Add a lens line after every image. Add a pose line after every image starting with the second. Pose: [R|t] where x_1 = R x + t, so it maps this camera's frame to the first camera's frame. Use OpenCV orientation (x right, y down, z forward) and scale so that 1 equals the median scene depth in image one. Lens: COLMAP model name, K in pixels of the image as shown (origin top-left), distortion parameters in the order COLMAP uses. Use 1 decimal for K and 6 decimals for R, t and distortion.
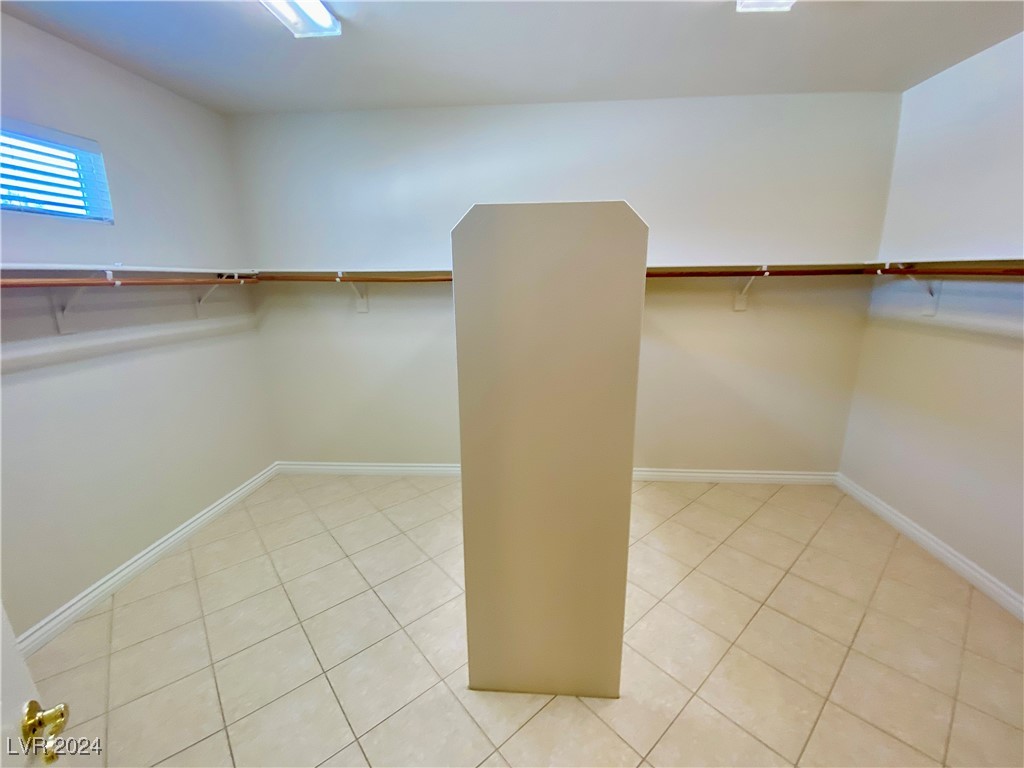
lens RADIAL K [[419.0, 0, 512.0], [0, 419.0, 384.0], [0, 0, 1]] dist [0.016523, -0.016872]
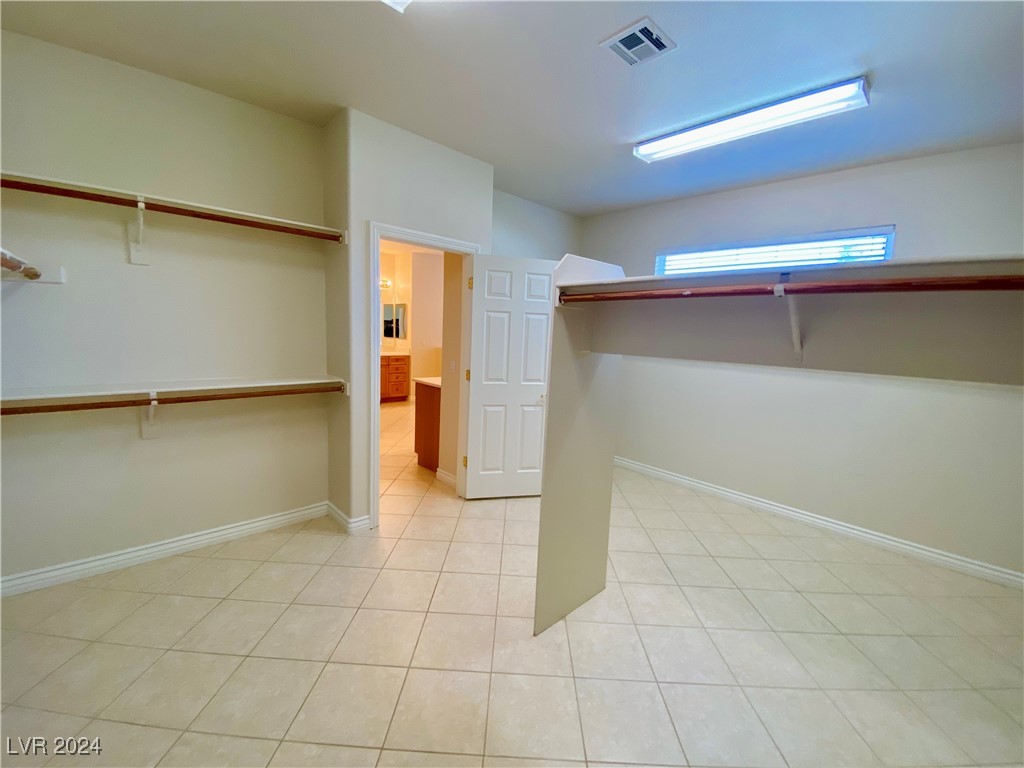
lens RADIAL K [[419.0, 0, 512.0], [0, 419.0, 384.0], [0, 0, 1]] dist [0.016523, -0.016872]
pose [[-0.669590, 0.077849, -0.738640, 0.984075], [-0.216493, 0.930850, 0.294362, -0.250068], [0.710479, 0.357013, -0.606433, 1.230482]]
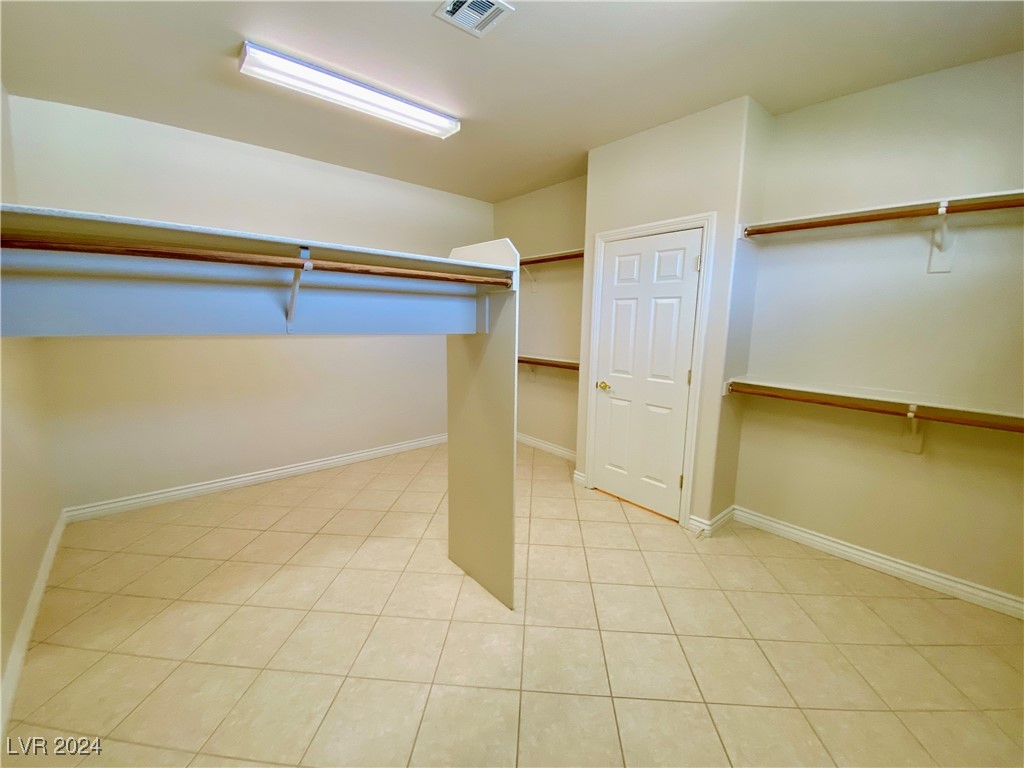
lens RADIAL K [[411.1, 0, 512.0], [0, 411.1, 384.0], [0, 0, 1]] dist [0.012245, -0.015501]
pose [[-0.711016, -0.112898, 0.694053, -0.772584], [0.164798, 0.932783, 0.320557, -0.264805], [-0.683592, 0.342300, -0.644619, 1.374564]]
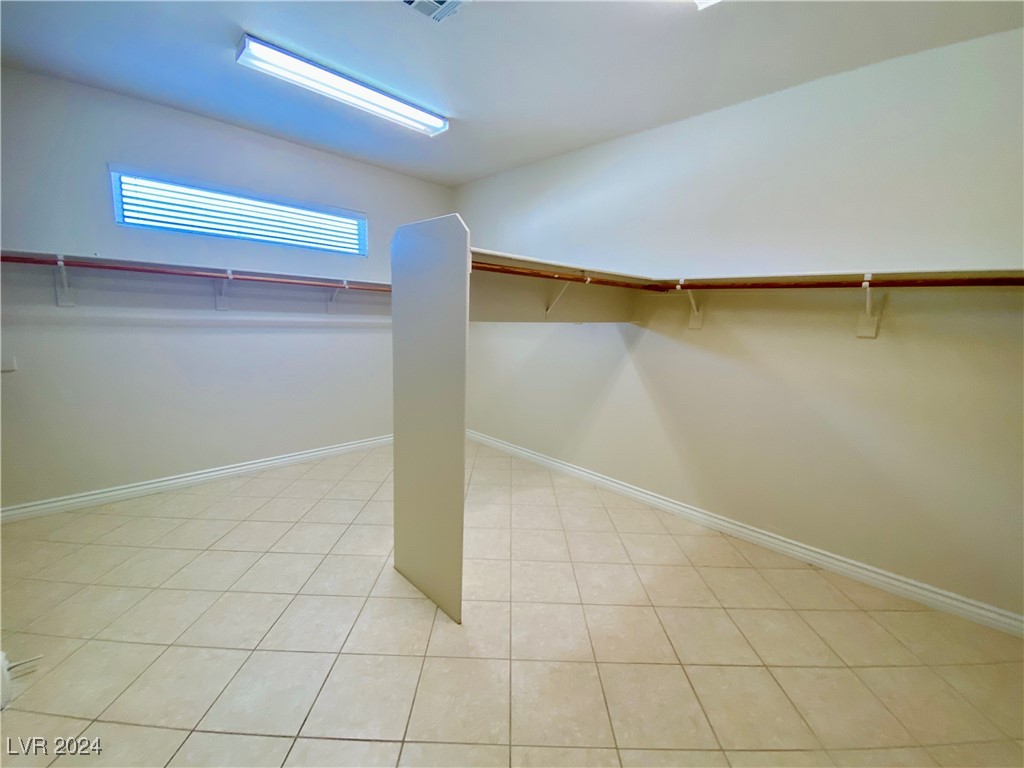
lens RADIAL K [[418.5, 0, 512.0], [0, 418.5, 384.0], [0, 0, 1]] dist [0.022397, -0.016371]
pose [[0.753091, 0.143688, -0.642034, 0.874059], [-0.199260, 0.979840, -0.014438, 0.063658], [0.627016, 0.138805, 0.766540, 0.082242]]
